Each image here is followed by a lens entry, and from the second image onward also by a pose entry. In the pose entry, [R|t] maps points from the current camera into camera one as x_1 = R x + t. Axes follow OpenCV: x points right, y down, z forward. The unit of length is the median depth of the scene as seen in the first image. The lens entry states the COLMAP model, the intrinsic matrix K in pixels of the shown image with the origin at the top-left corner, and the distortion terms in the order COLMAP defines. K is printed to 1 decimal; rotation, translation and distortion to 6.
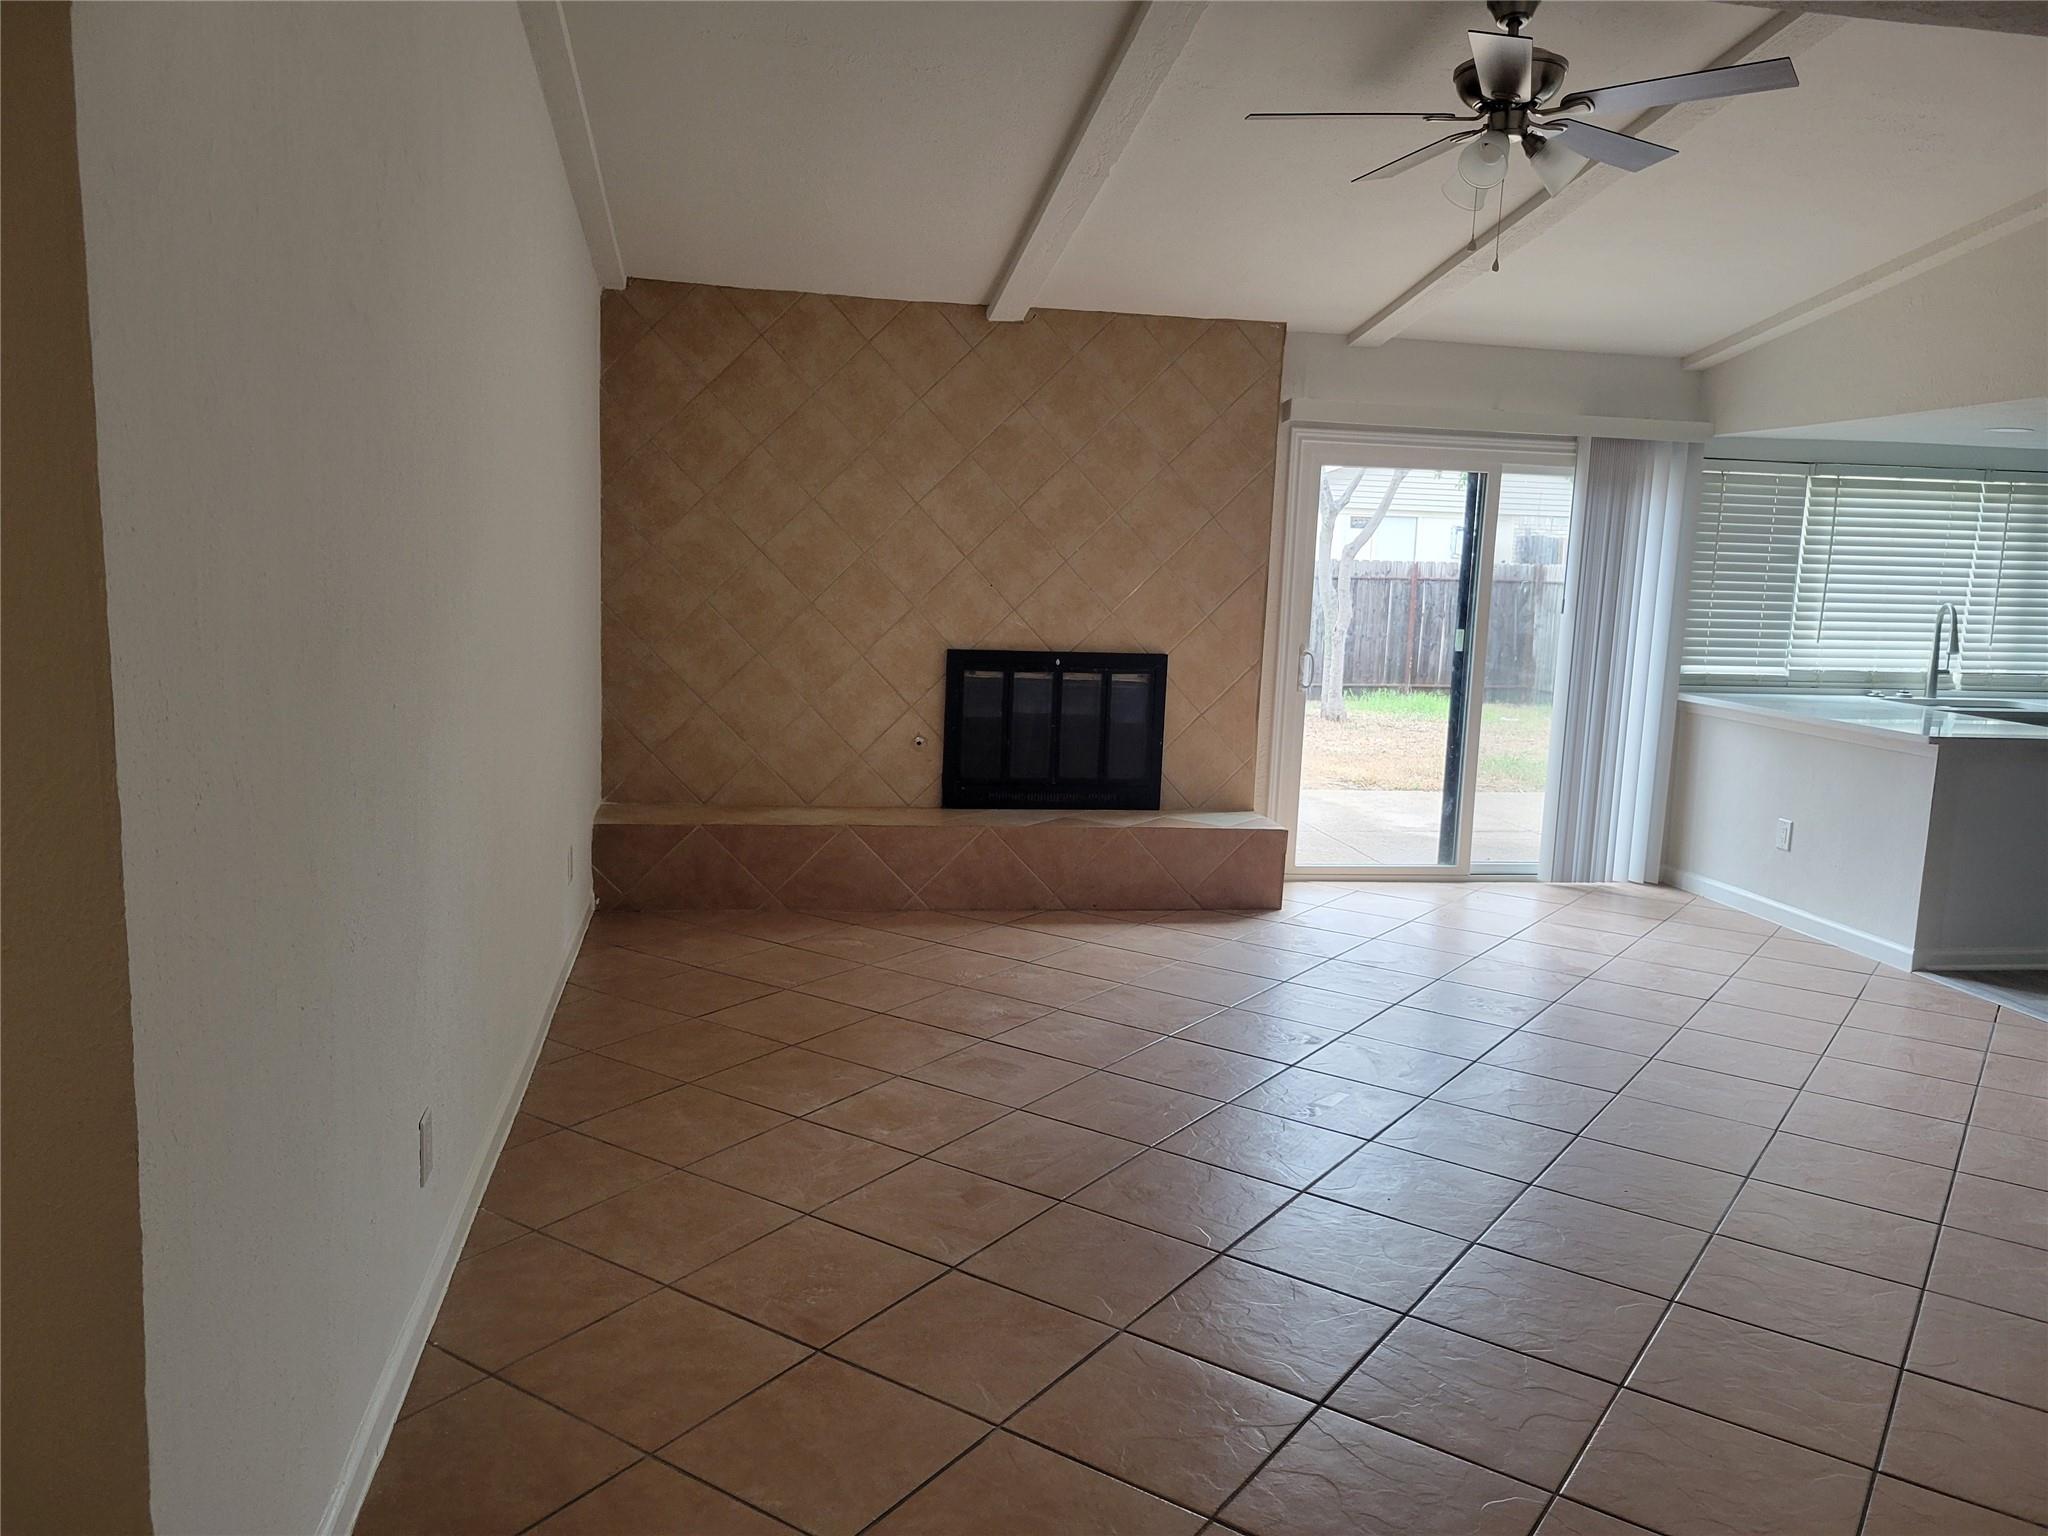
lens RADIAL K [[1557.6, 0, 1024.8], [0, 1557.6, 769.8], [0, 0, 1]] dist [0.052972, -0.015972]
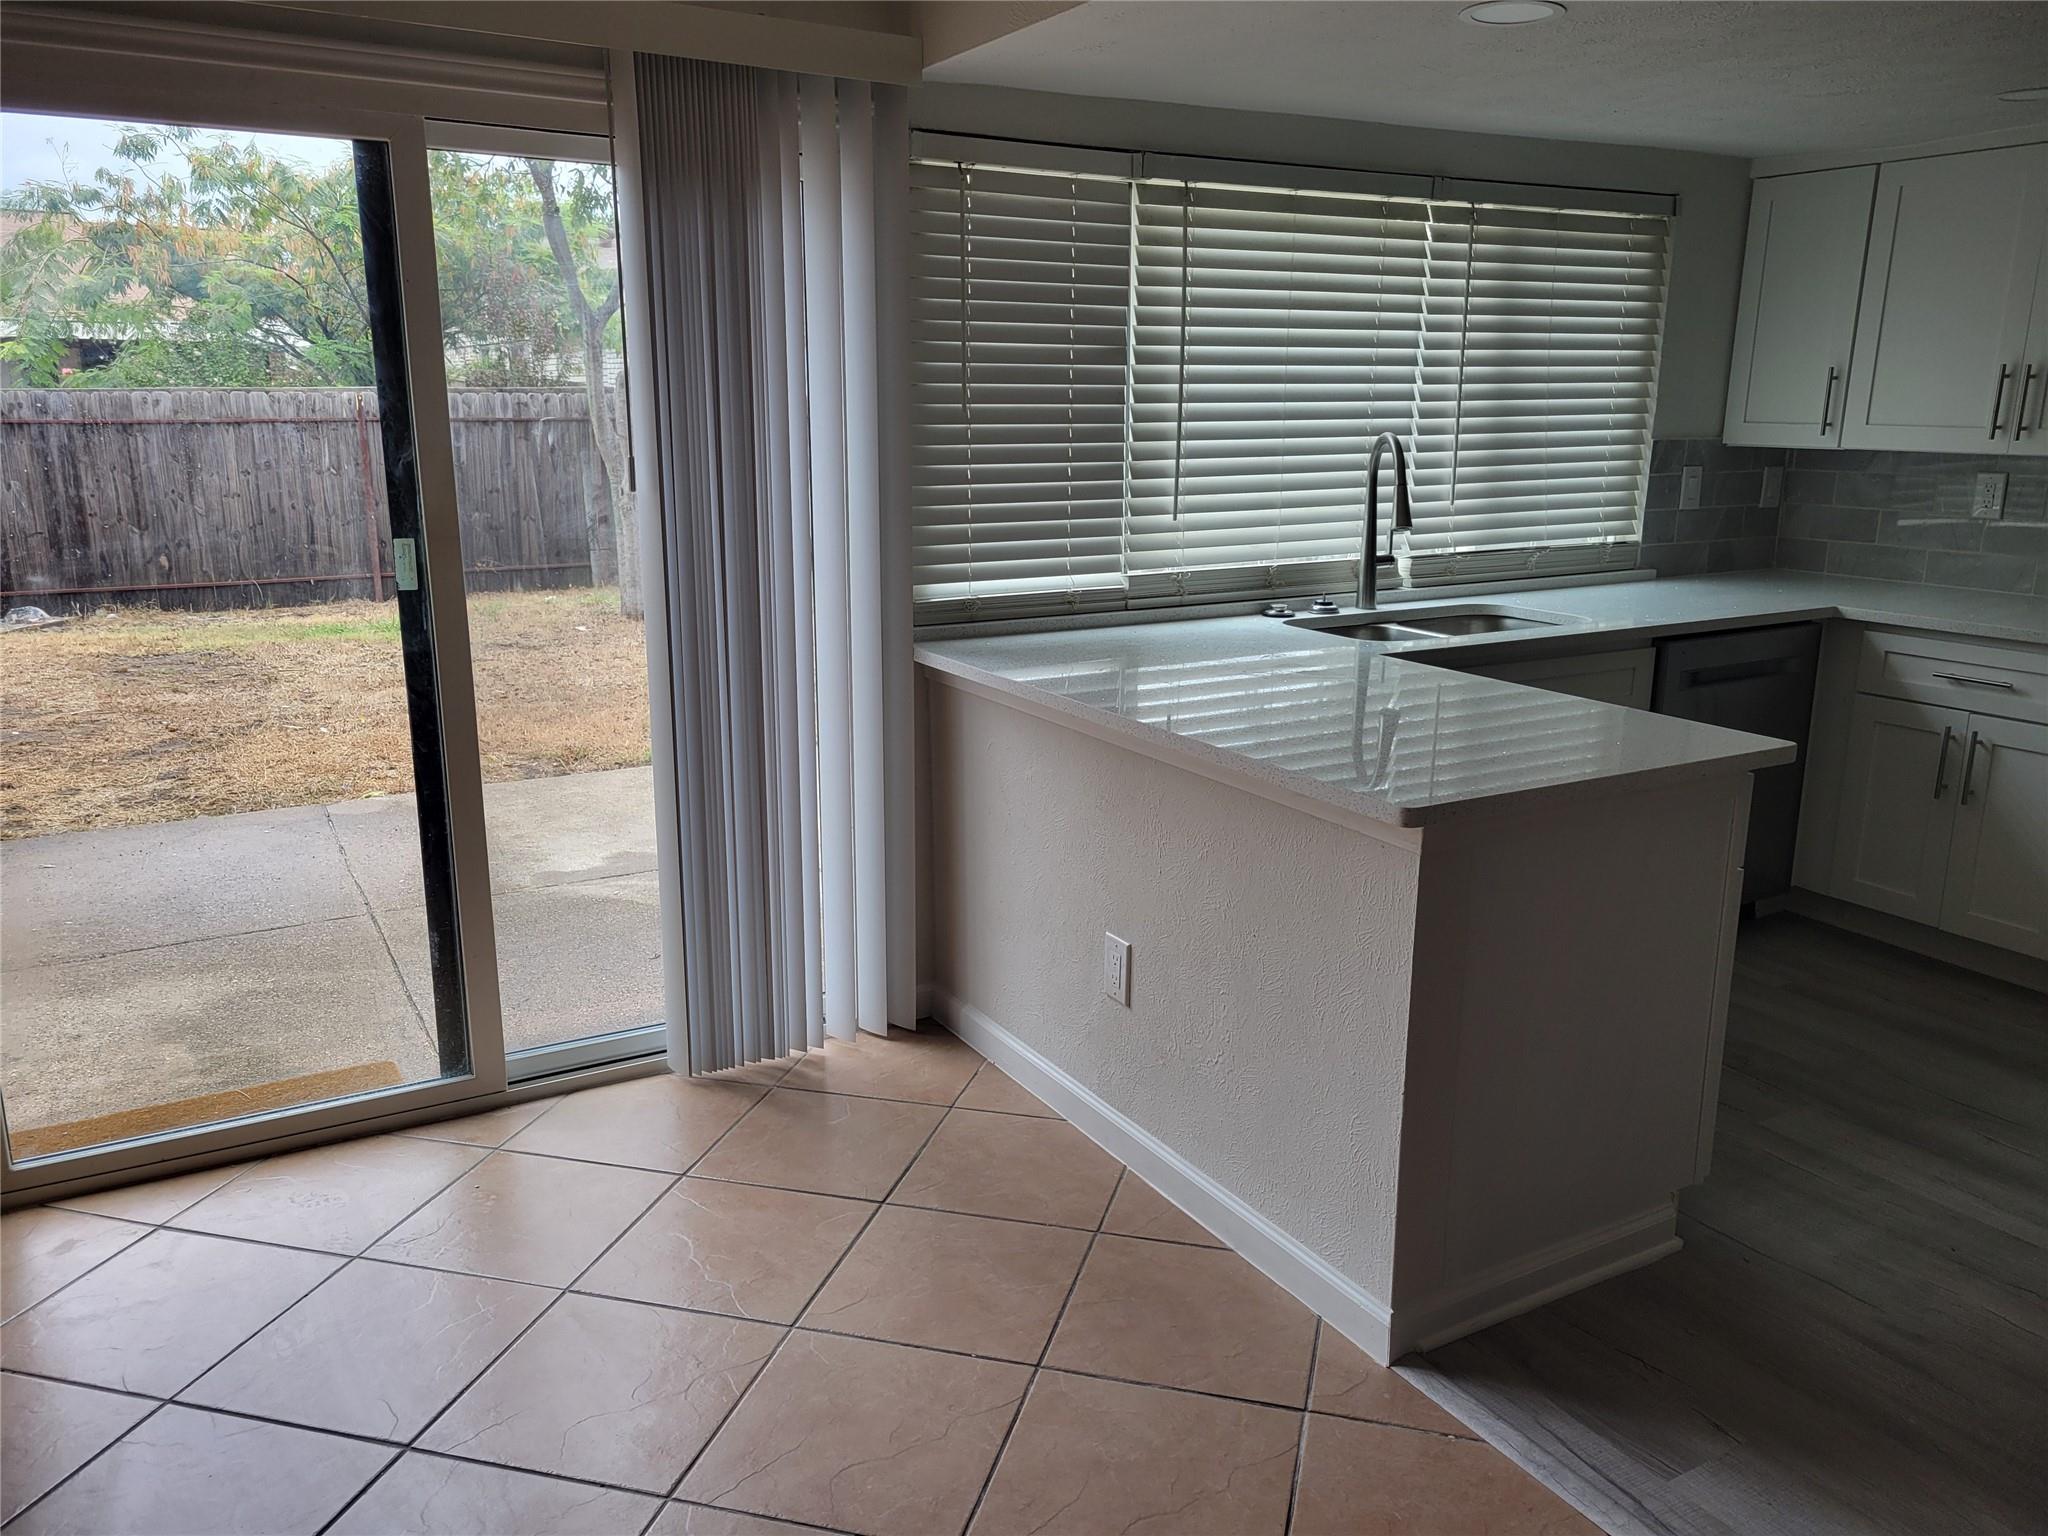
lens RADIAL K [[1557.6, 0, 1021.3], [0, 1557.6, 770.4], [0, 0, 1]] dist [0.052972, -0.015972]
pose [[0.945775, -0.108760, 0.306074, 0.291767], [0.078243, 0.990814, 0.110301, -0.059979], [-0.315259, -0.080372, 0.945596, 0.529354]]
